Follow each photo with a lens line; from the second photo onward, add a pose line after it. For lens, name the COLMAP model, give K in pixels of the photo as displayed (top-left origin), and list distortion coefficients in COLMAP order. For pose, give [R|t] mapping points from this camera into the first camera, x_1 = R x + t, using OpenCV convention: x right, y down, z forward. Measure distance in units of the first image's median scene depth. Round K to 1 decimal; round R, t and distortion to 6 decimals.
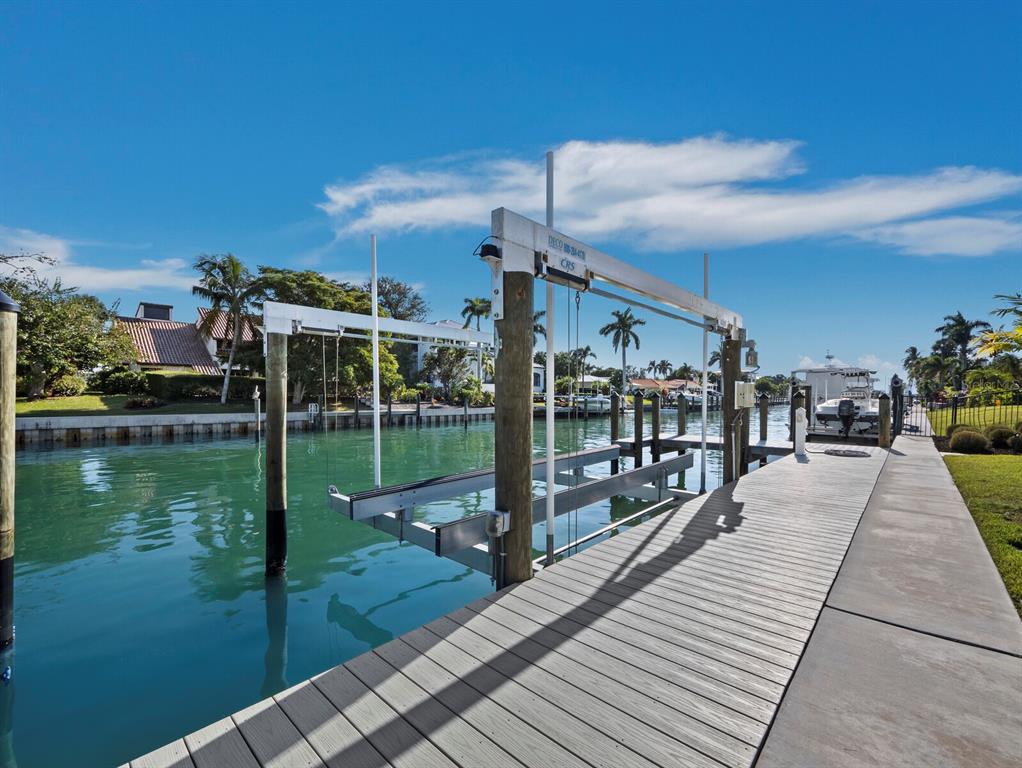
lens RADIAL K [[437.2, 0, 510.5], [0, 437.2, 388.7], [0, 0, 1]] dist [0.000112, 0.000127]
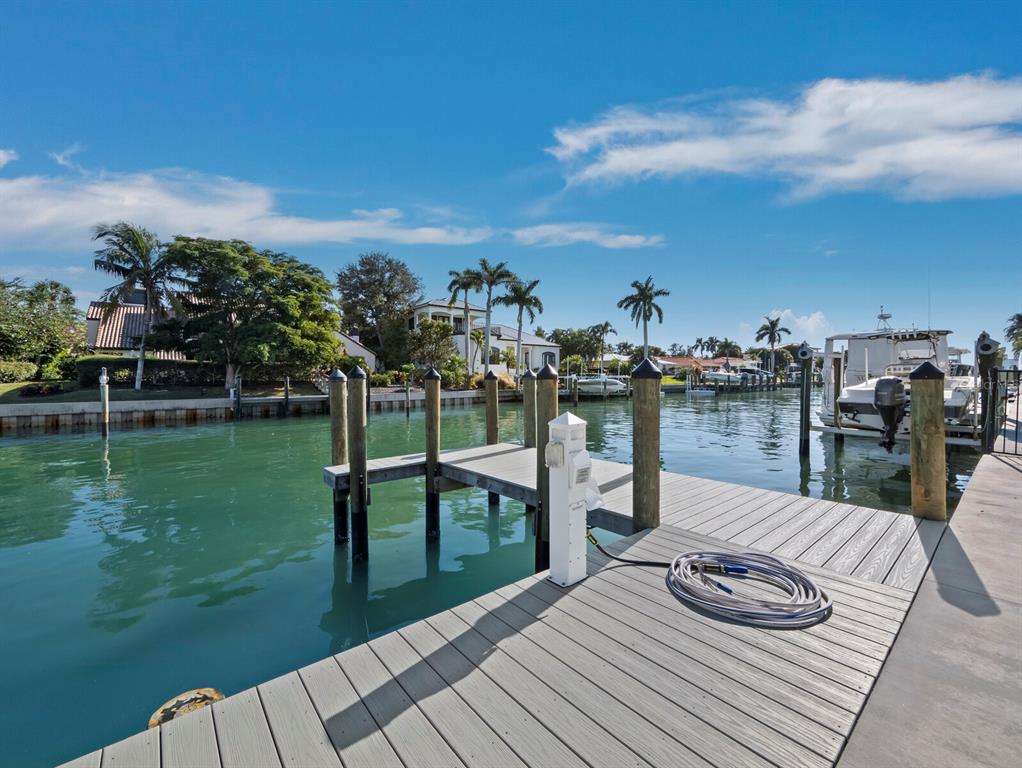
lens RADIAL K [[420.5, 0, 508.3], [0, 420.5, 365.2], [0, 0, 1]] dist [0.000462, 0.000002]
pose [[0.990399, -0.014636, -0.137464, 0.152350], [0.013097, 0.999841, -0.012092, 0.003252], [0.137619, 0.010175, 0.990433, 0.165946]]
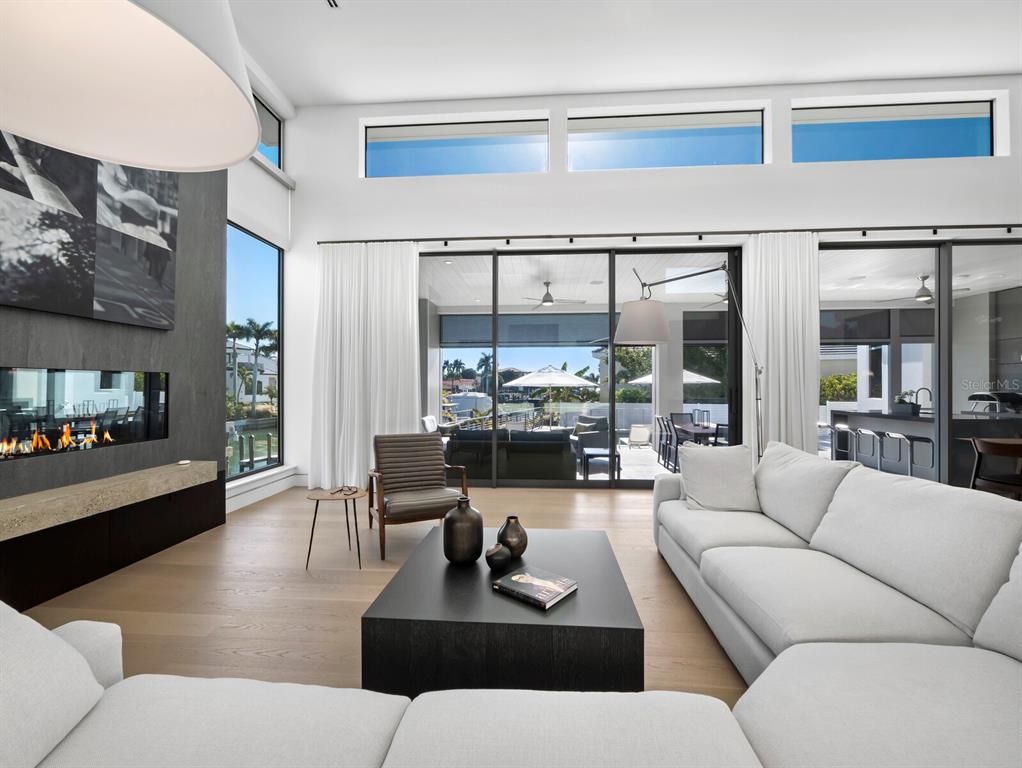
lens RADIAL K [[432.1, 0, 512.6], [0, 432.1, 387.5], [0, 0, 1]] dist [-0.001749, -0.000062]
pose [[0.921599, -0.007539, 0.388070, 0.182261], [-0.001503, 0.999735, 0.022991, -0.074640], [-0.388140, -0.021772, 0.921343, -0.359285]]
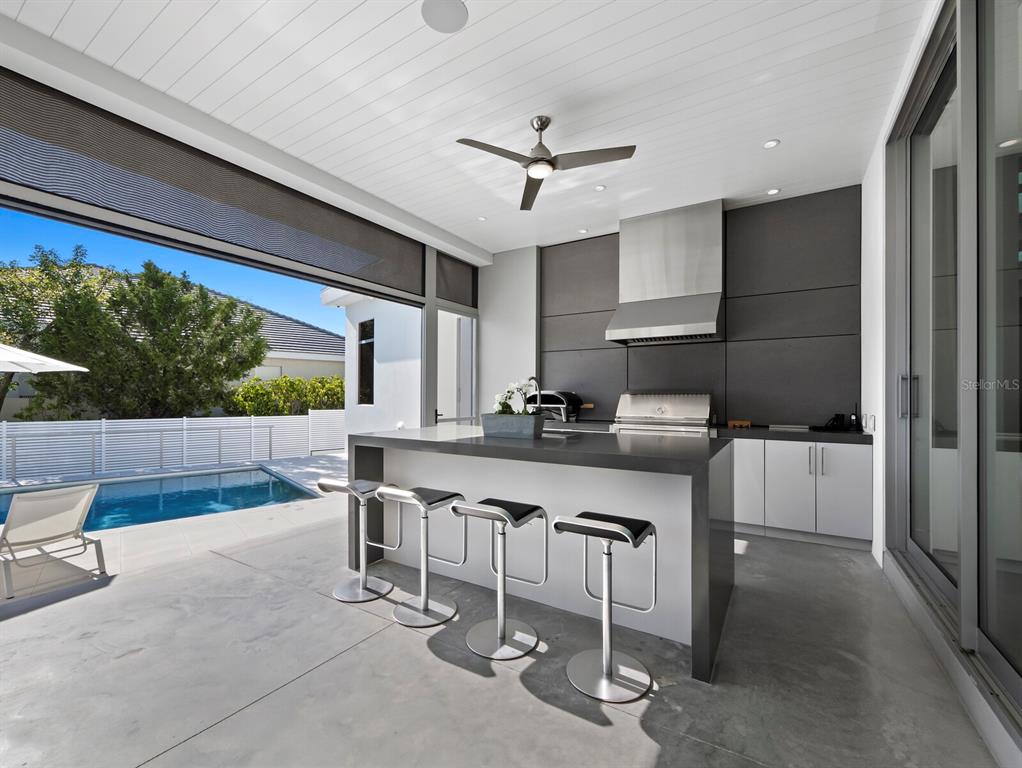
lens RADIAL K [[428.6, 0, 515.7], [0, 428.6, 392.6], [0, 0, 1]] dist [-0.007436, -0.000068]
pose [[0.077823, 0.002162, 0.996965, 0.336107], [-0.020647, 0.999787, -0.000556, -0.067184], [-0.996753, -0.020541, 0.077851, -0.259308]]
